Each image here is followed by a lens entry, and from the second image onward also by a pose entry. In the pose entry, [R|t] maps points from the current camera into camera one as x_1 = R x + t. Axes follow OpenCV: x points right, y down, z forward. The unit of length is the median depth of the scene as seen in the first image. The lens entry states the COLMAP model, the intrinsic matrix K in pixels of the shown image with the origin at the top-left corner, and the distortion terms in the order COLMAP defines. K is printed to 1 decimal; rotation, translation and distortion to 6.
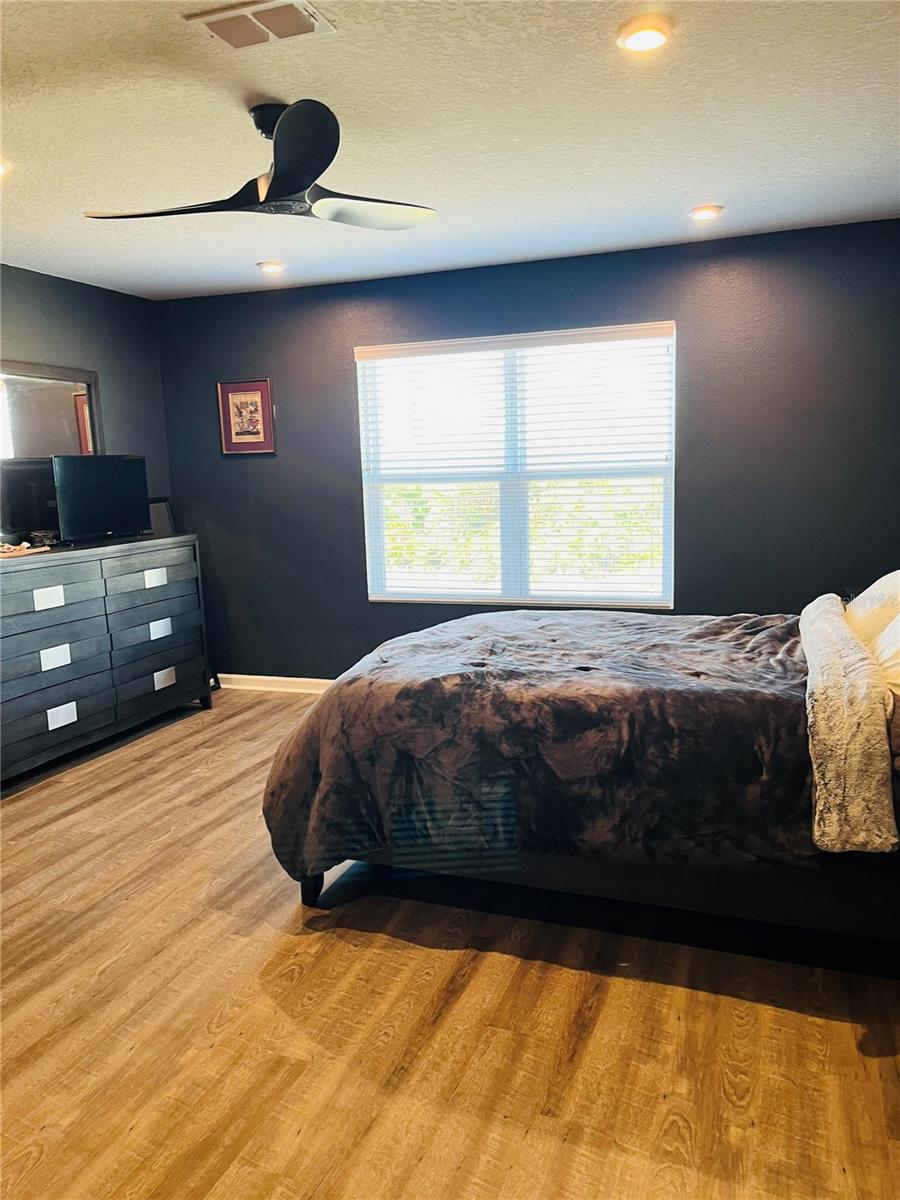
lens RADIAL K [[916.6, 0, 441.6], [0, 916.6, 607.5], [0, 0, 1]] dist [0.077144, -0.111193]
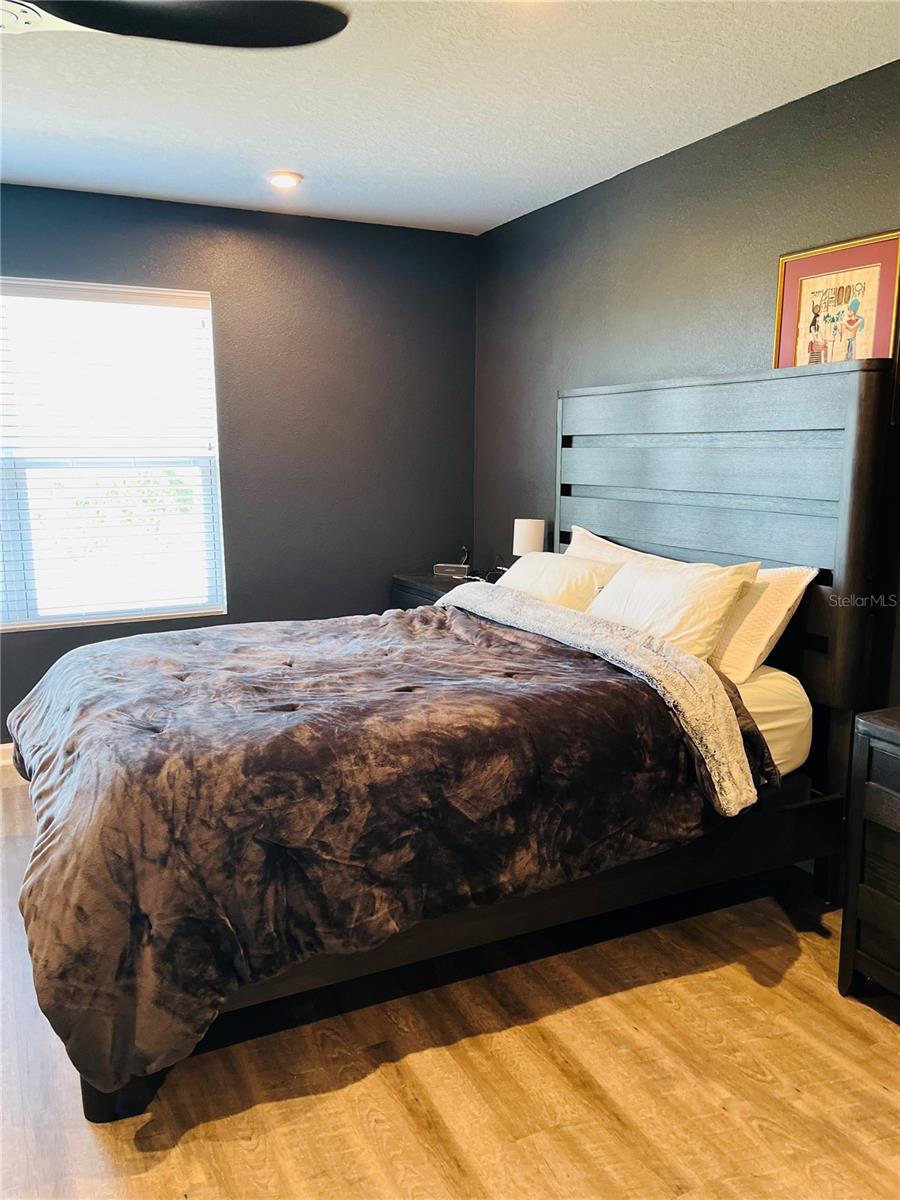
lens RADIAL K [[916.6, 0, 441.6], [0, 916.6, 607.5], [0, 0, 1]] dist [0.077144, -0.111193]
pose [[0.682391, -0.101438, 0.723914, -0.463277], [0.094696, 0.994247, 0.050054, -0.053019], [-0.724827, 0.034396, 0.688072, 0.402328]]
